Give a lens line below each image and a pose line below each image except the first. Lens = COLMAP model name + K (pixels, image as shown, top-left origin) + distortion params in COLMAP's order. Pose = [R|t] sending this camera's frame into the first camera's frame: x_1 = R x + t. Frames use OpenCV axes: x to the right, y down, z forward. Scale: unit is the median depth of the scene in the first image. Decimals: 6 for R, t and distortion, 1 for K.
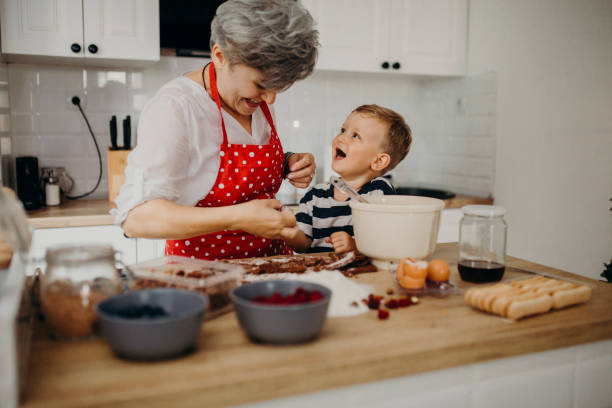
lens RADIAL K [[607.7, 0, 304.5], [0, 607.7, 204.2], [0, 0, 1]] dist [-0.046312, 0.028709]
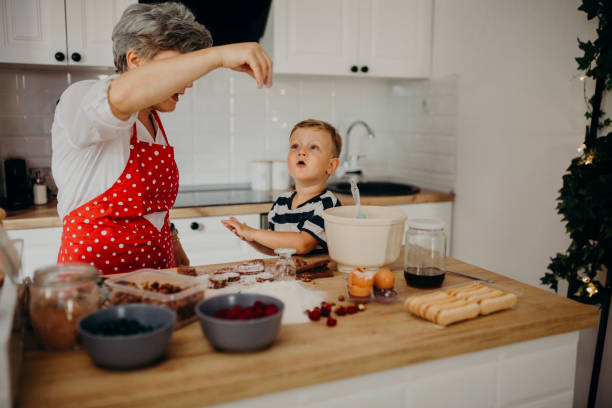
lens RADIAL K [[591.1, 0, 305.2], [0, 591.1, 203.5], [0, 0, 1]] dist [-0.072272, 0.104761]
pose [[0.999574, -0.004926, 0.028750, 0.036166], [0.004010, 0.999486, 0.031819, -0.058115], [-0.028892, -0.031691, 0.999080, -0.079941]]
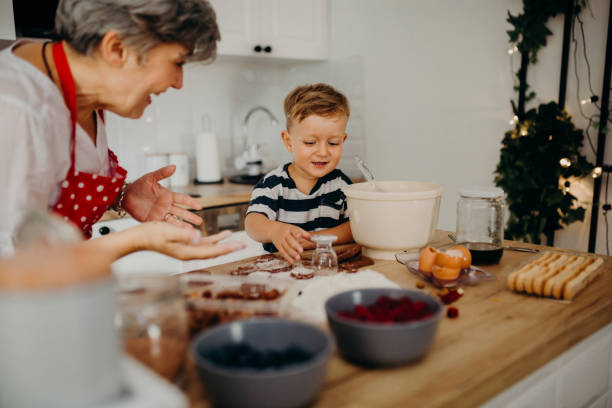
lens RADIAL K [[591.1, 0, 305.2], [0, 591.1, 203.5], [0, 0, 1]] dist [-0.072272, 0.104761]
pose [[0.941928, -0.074443, 0.327461, -0.270971], [0.065516, 0.997119, 0.038223, -0.024962], [-0.329363, -0.014549, 0.944091, 0.166927]]
